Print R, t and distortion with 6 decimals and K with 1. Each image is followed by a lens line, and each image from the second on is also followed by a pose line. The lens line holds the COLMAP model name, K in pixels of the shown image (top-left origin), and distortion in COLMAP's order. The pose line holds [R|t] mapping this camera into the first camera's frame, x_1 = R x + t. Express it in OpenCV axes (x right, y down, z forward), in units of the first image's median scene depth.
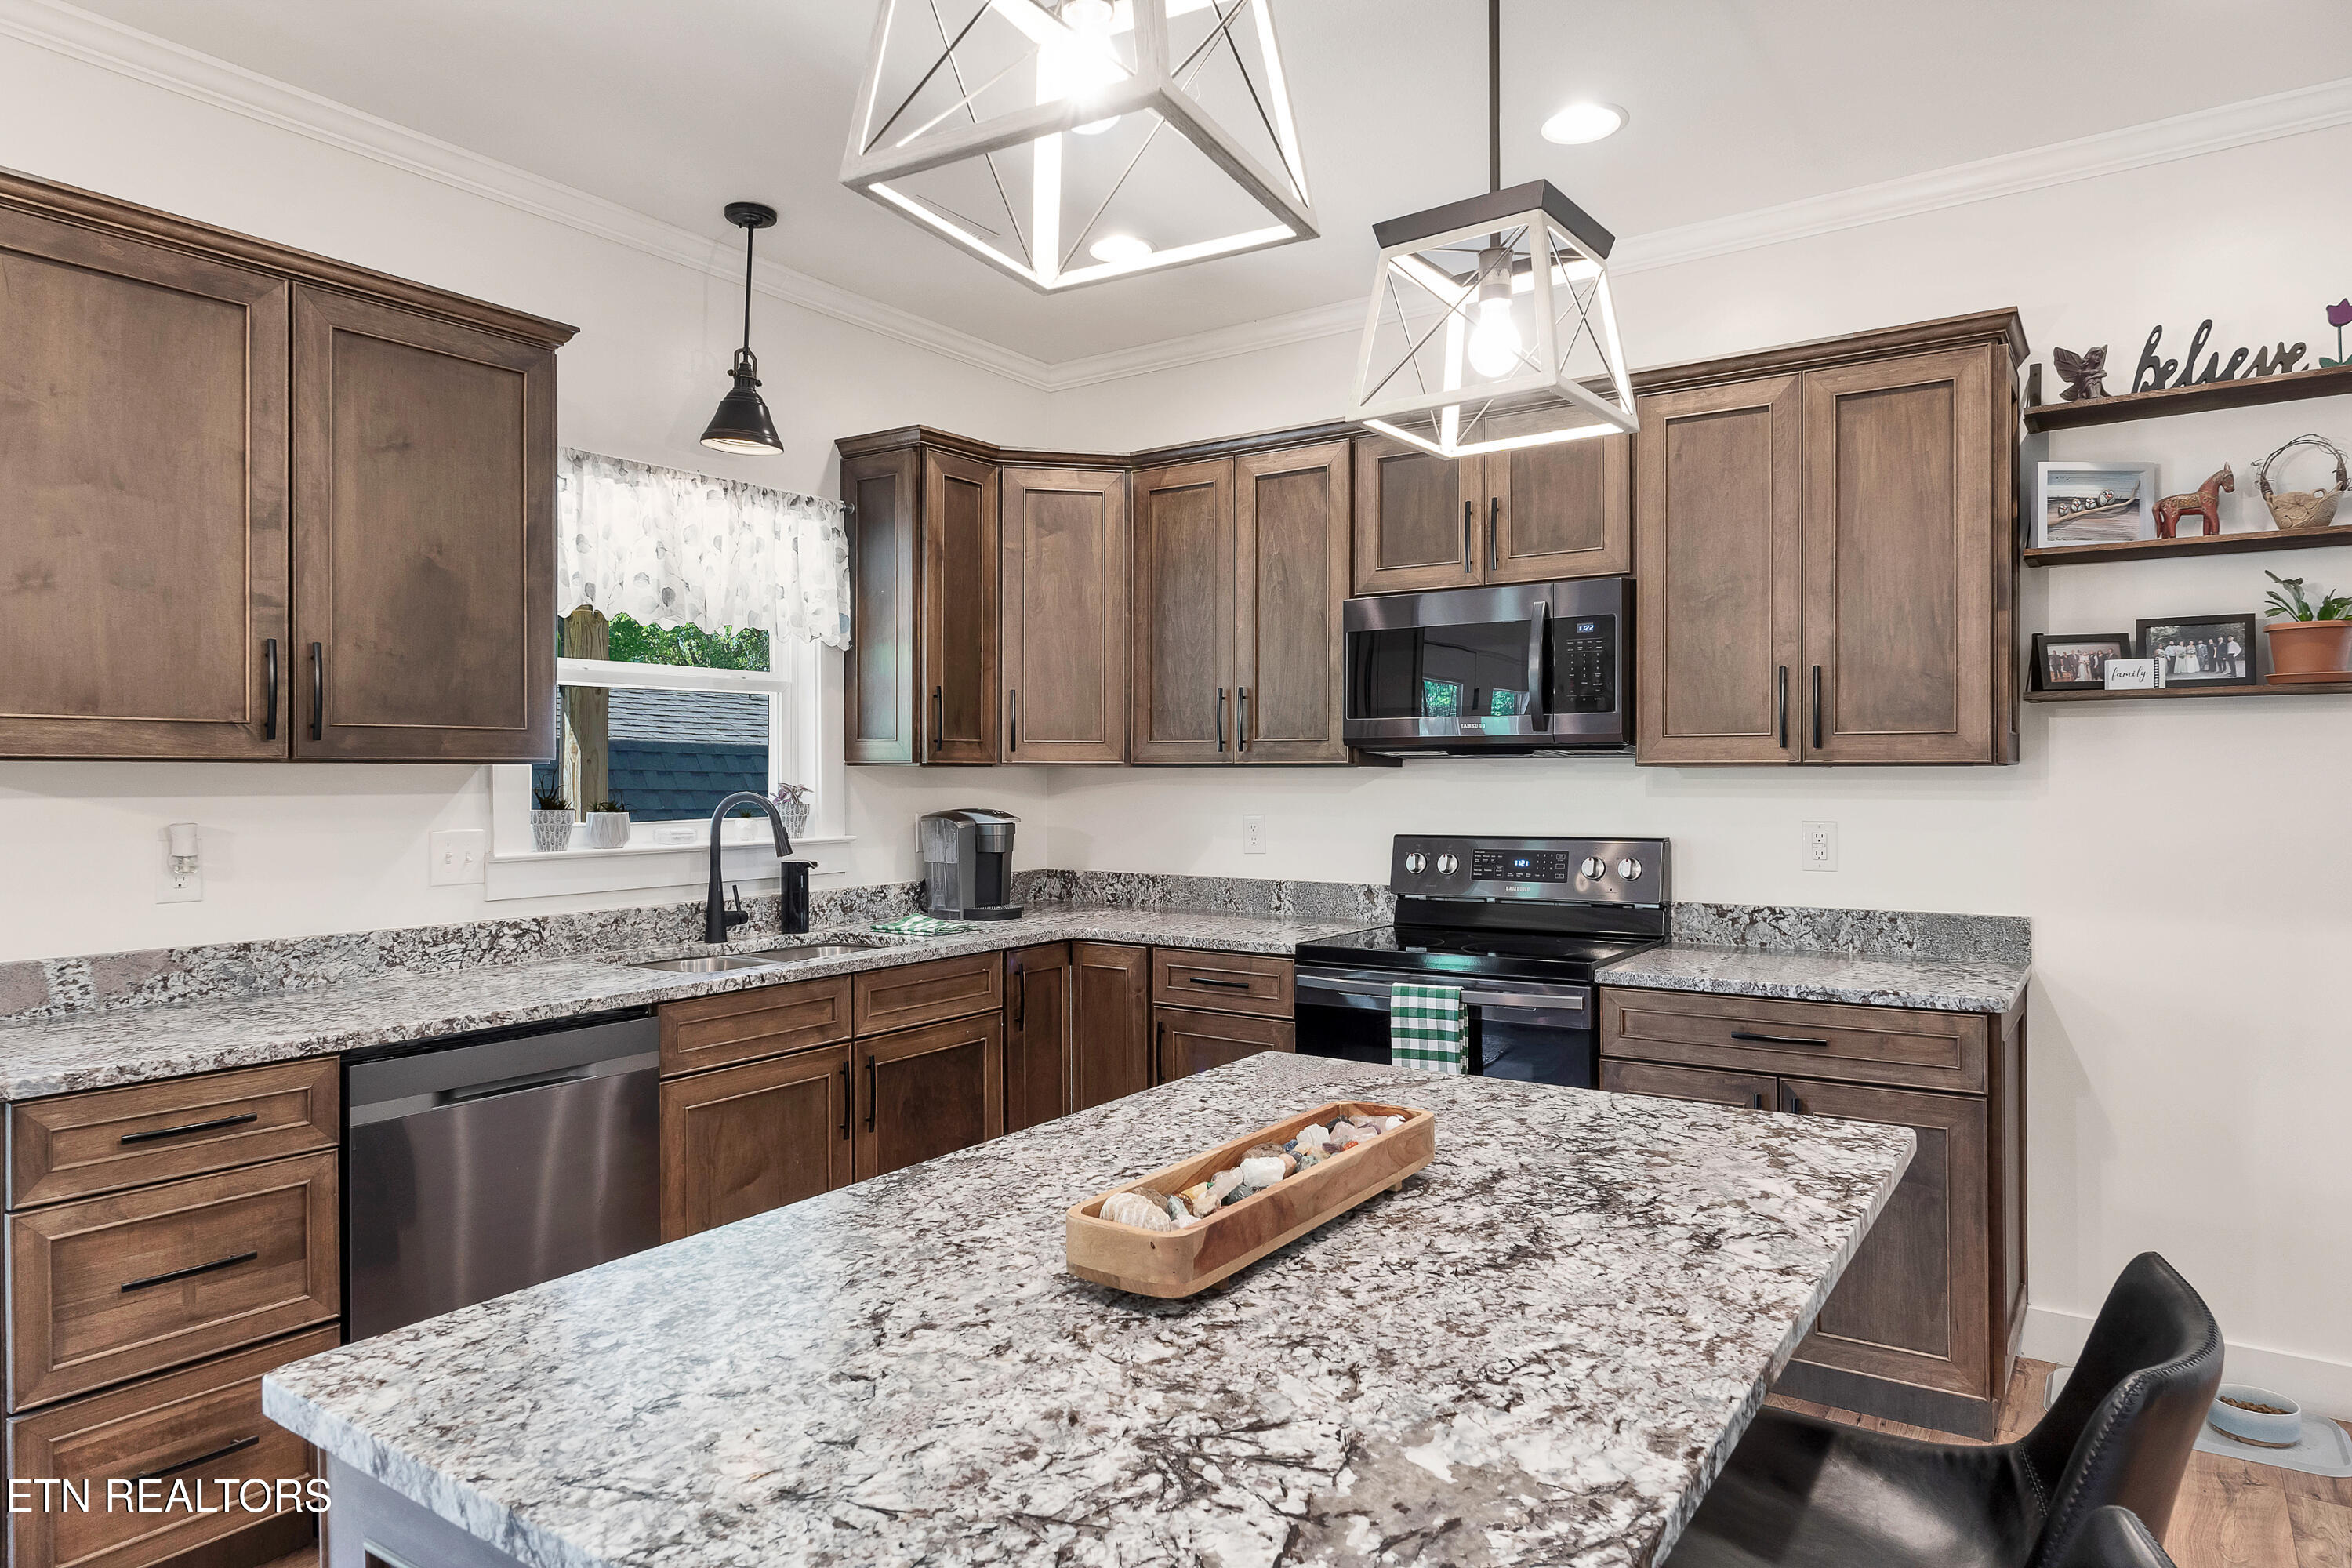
lens RADIAL K [[1342.3, 0, 1149.1], [0, 1342.3, 775.6], [0, 0, 1]] dist [-0.002528, -0.006267]
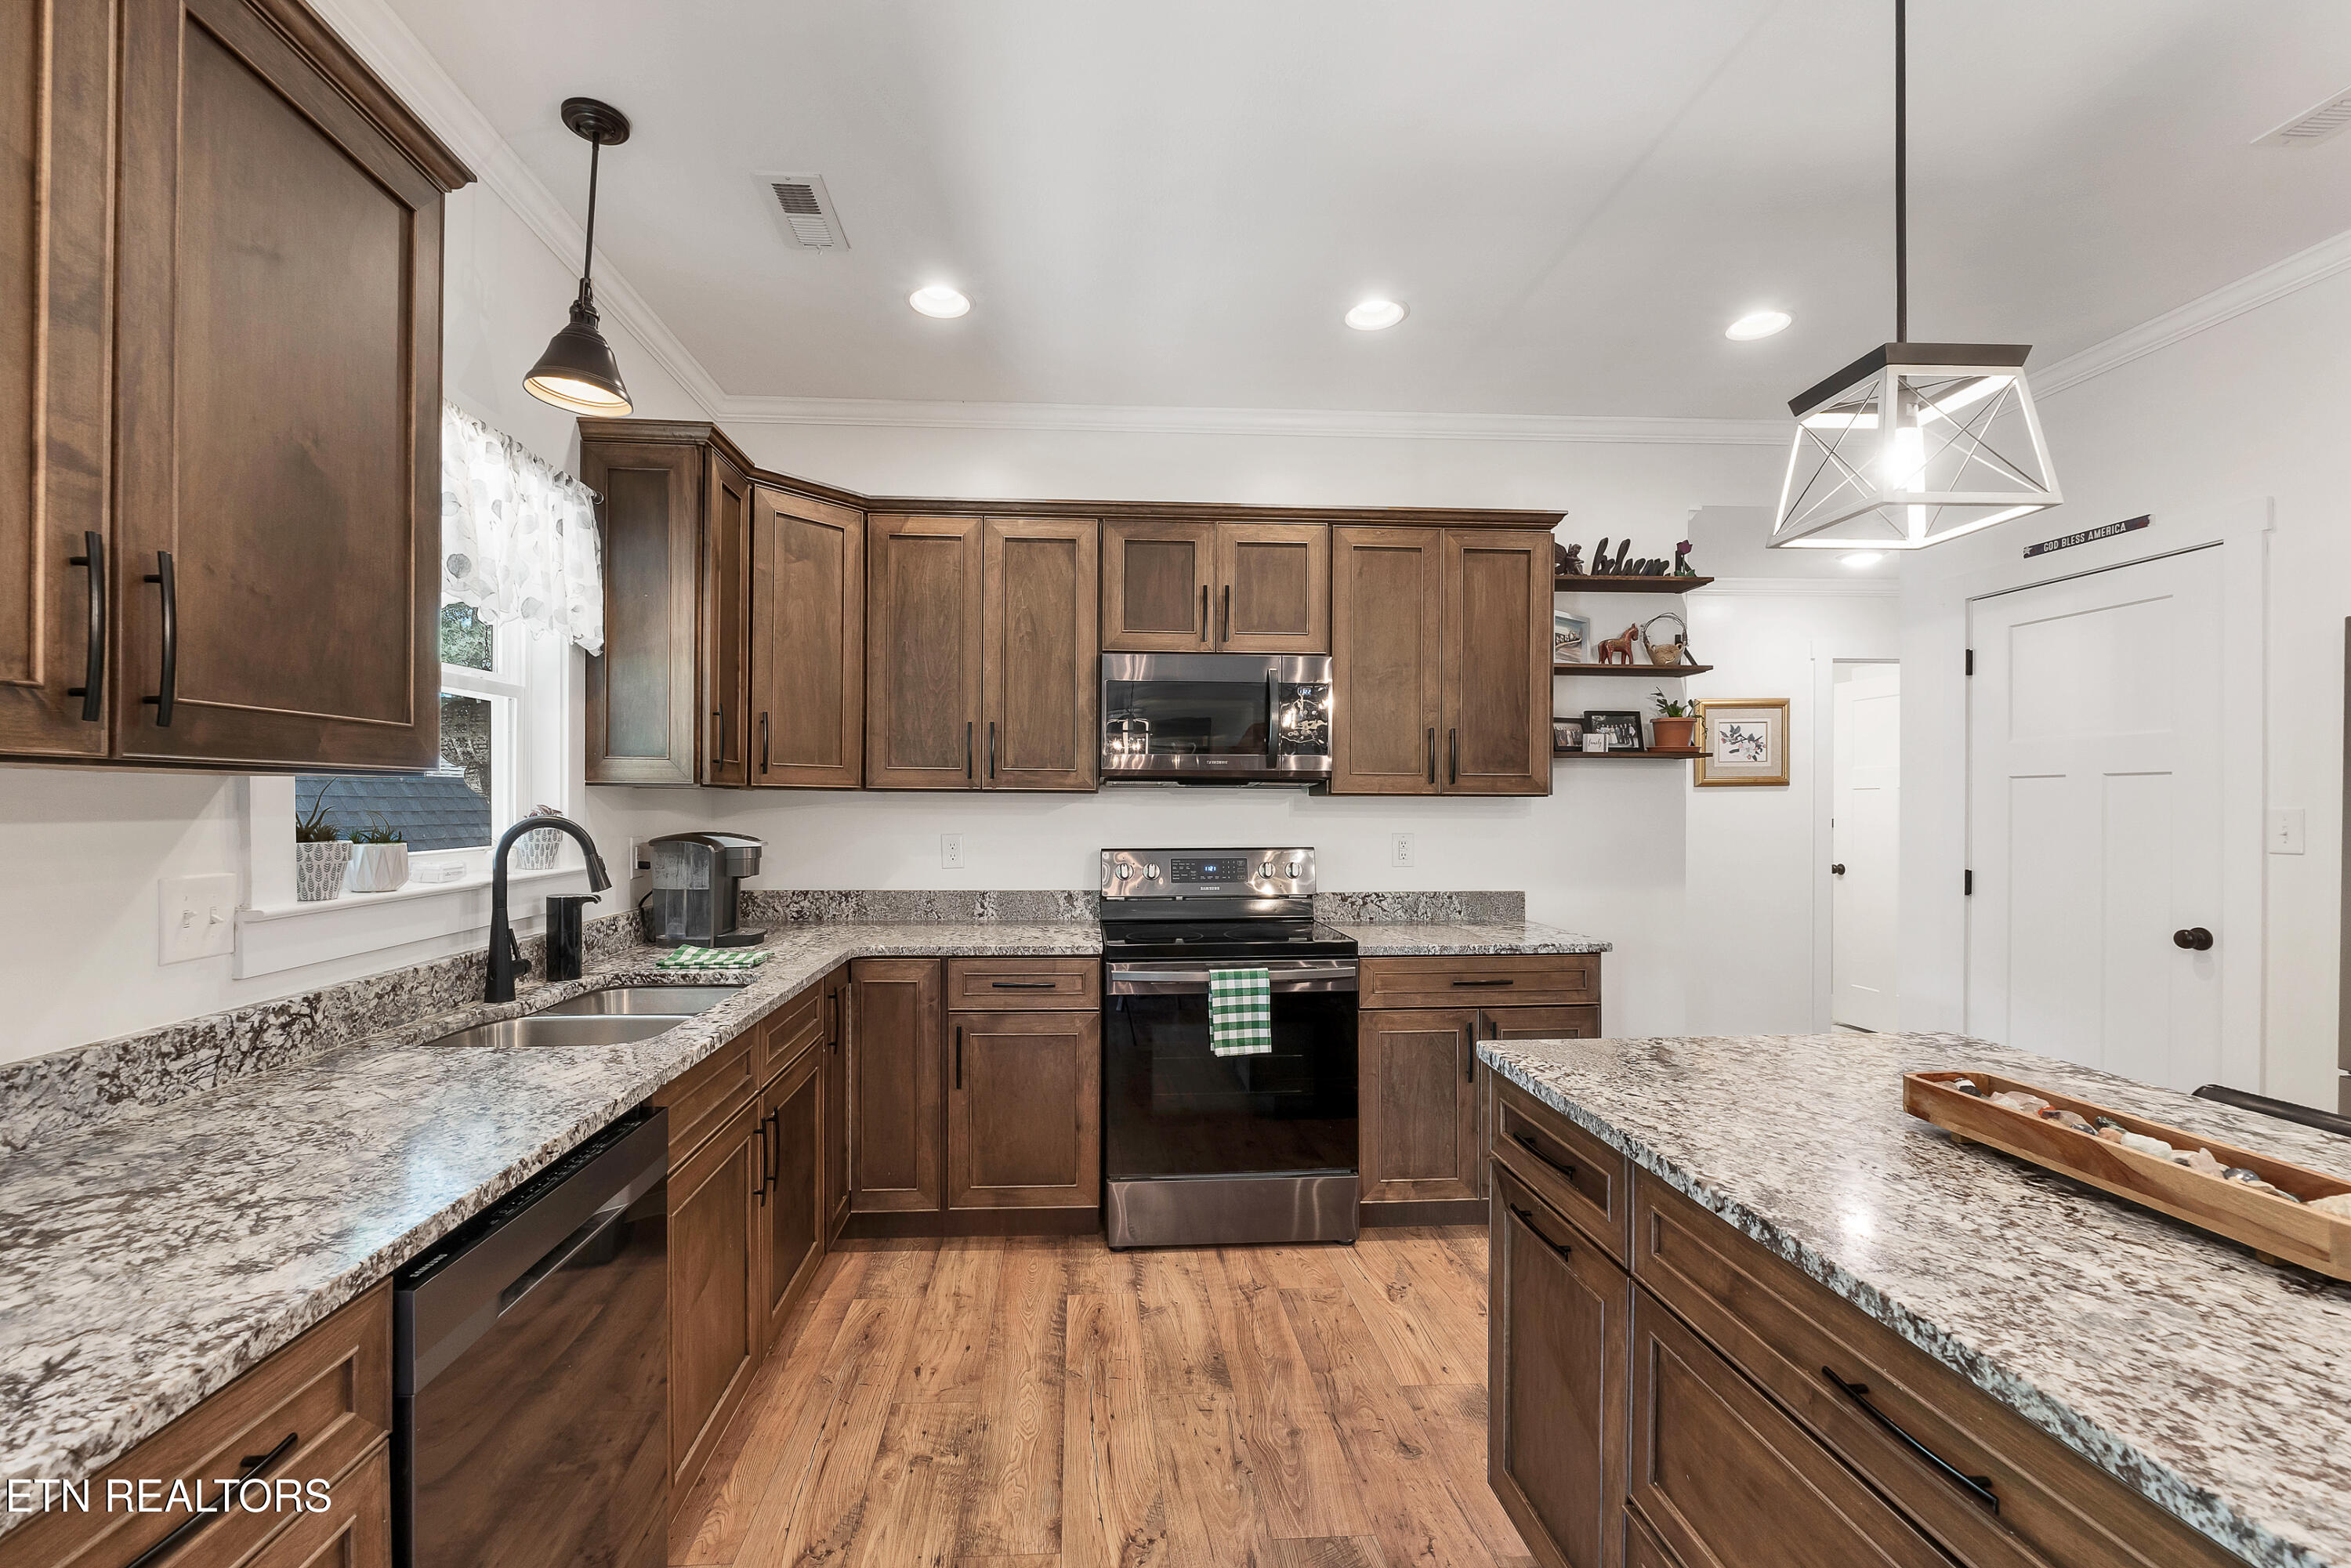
lens RADIAL K [[987.5, 0, 1112.2], [0, 987.5, 804.4], [0, 0, 1]] dist [-0.004240, 0.000269]
pose [[0.796493, 0.003823, 0.604636, -0.480810], [-0.005781, 0.999982, 0.001292, 0.003039], [-0.604621, -0.004525, 0.796501, 0.372721]]
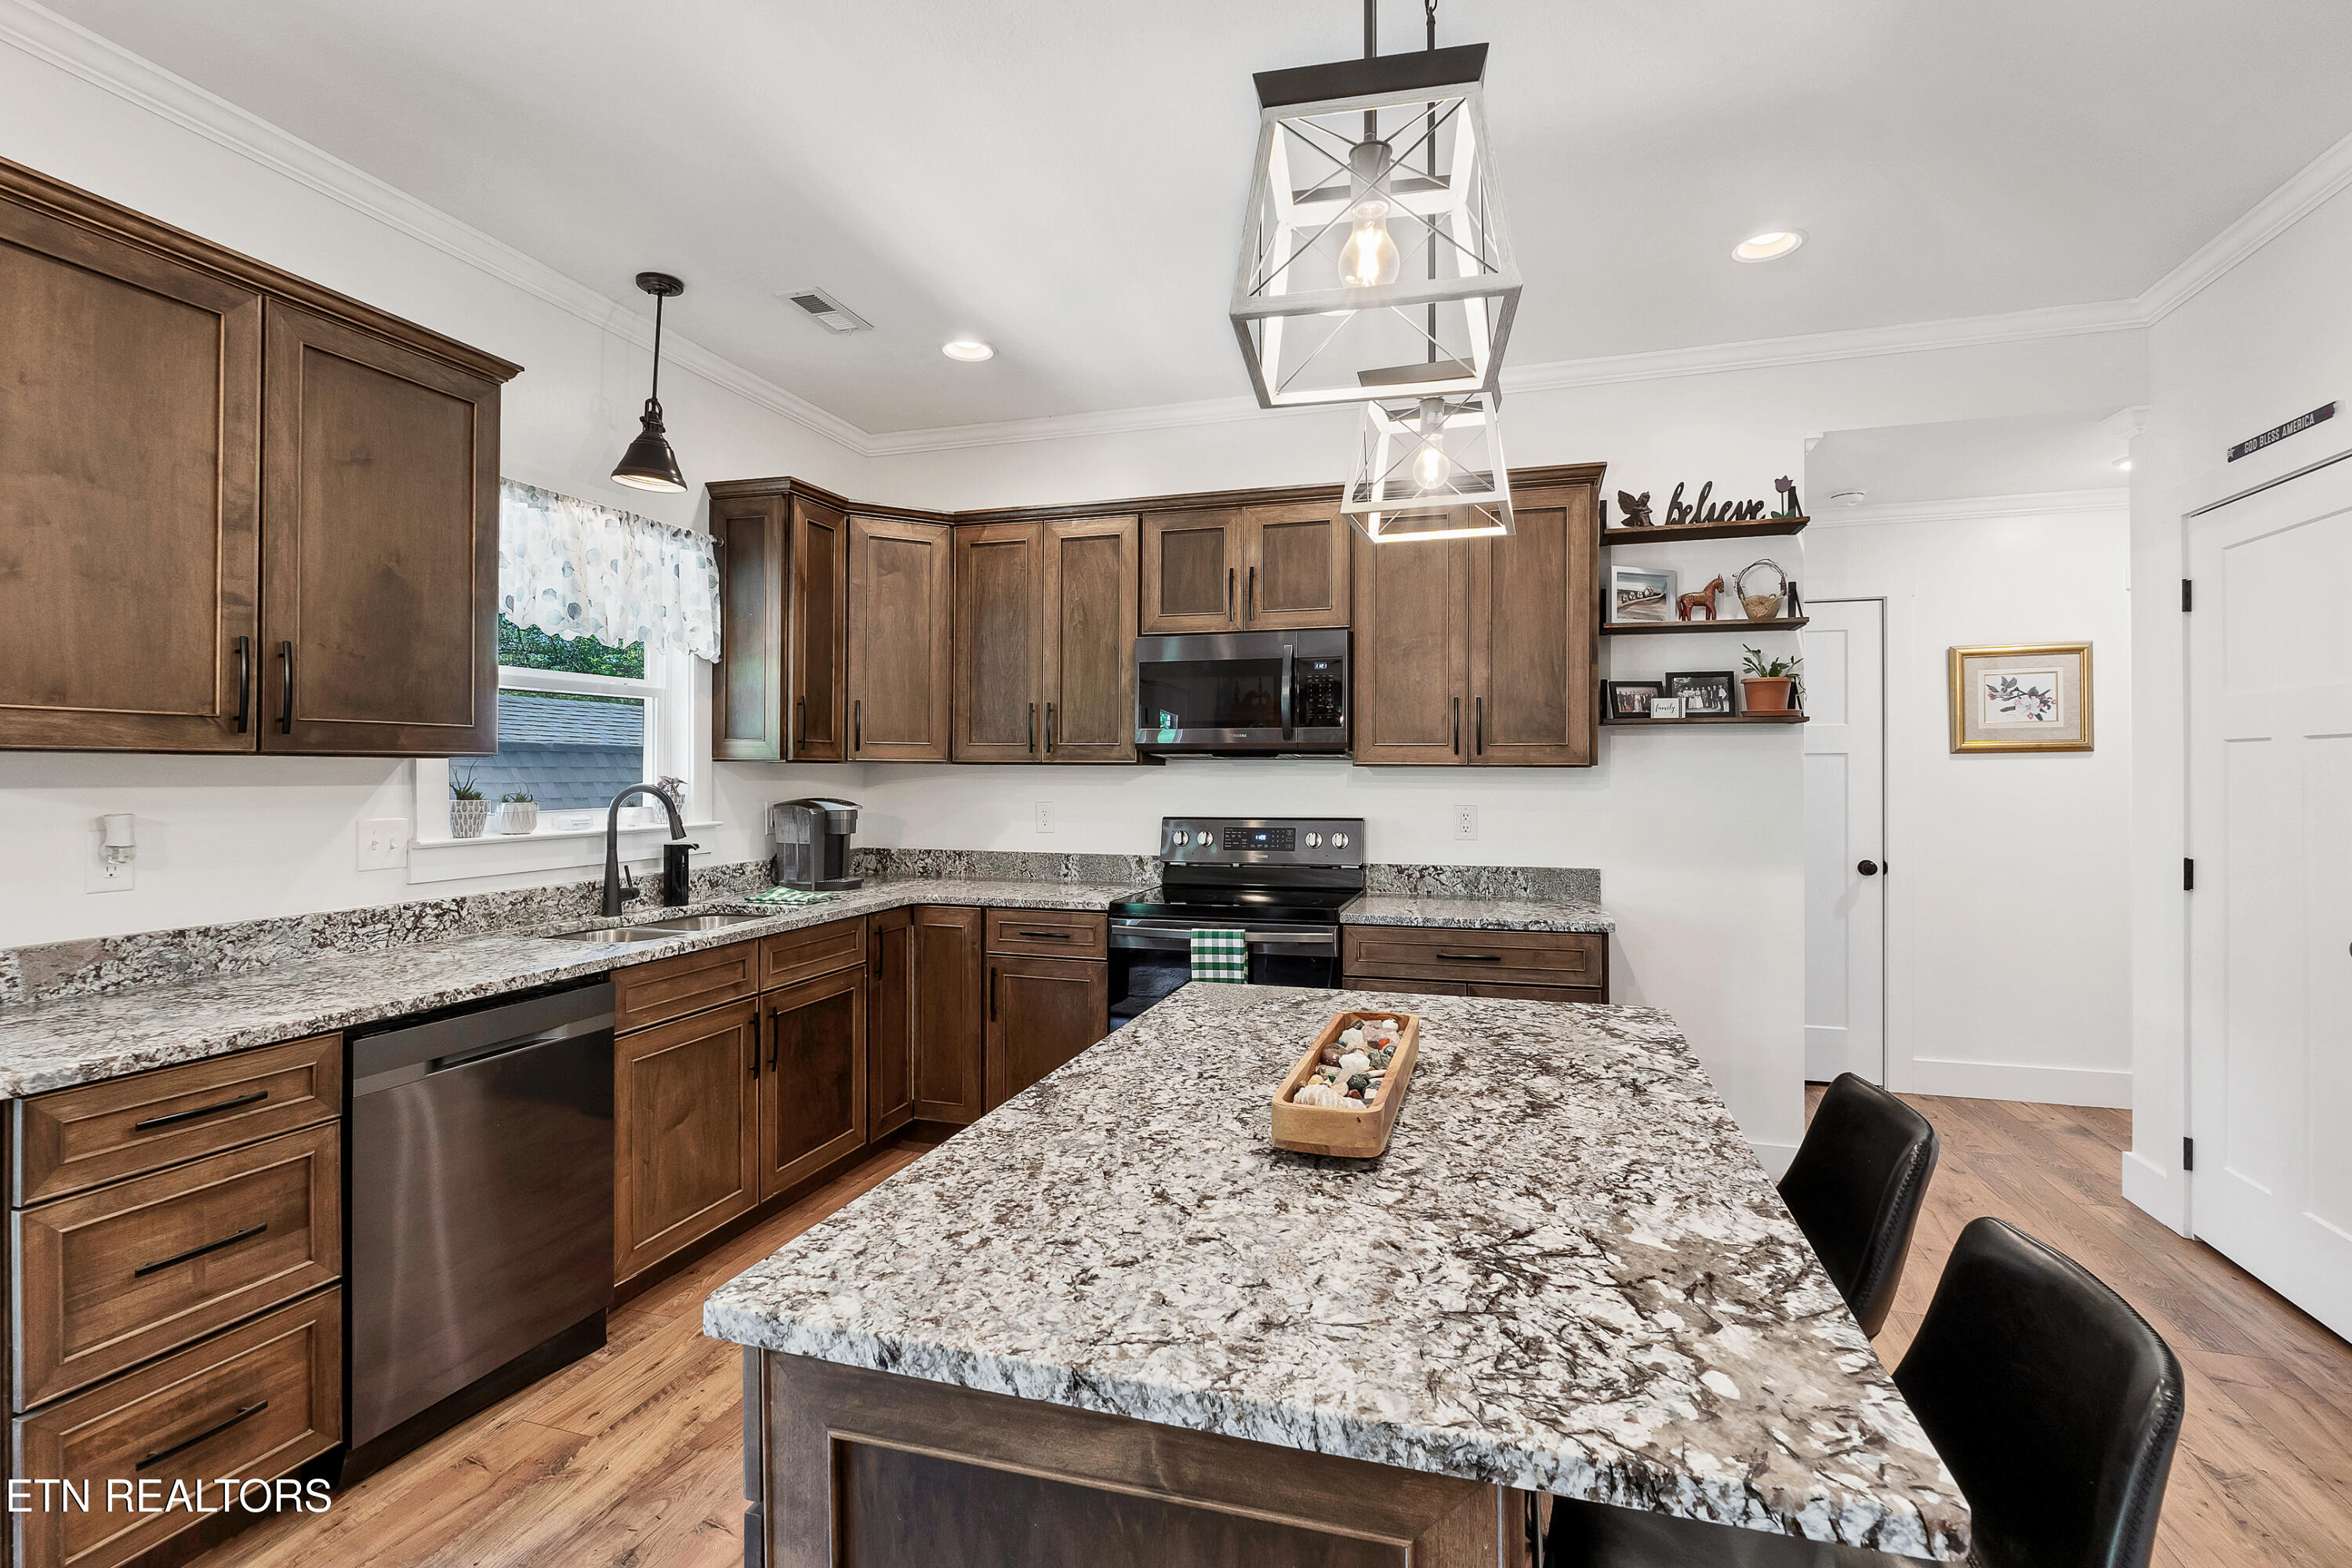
lens RADIAL K [[1057.9, 0, 1138.0], [0, 1057.9, 767.3], [0, 0, 1]] dist [-0.007927, -0.001413]
pose [[0.958359, 0.005879, 0.285505, -0.186542], [-0.004896, 0.999979, -0.004157, -0.000344], [-0.285524, 0.002586, 0.958368, 0.013832]]
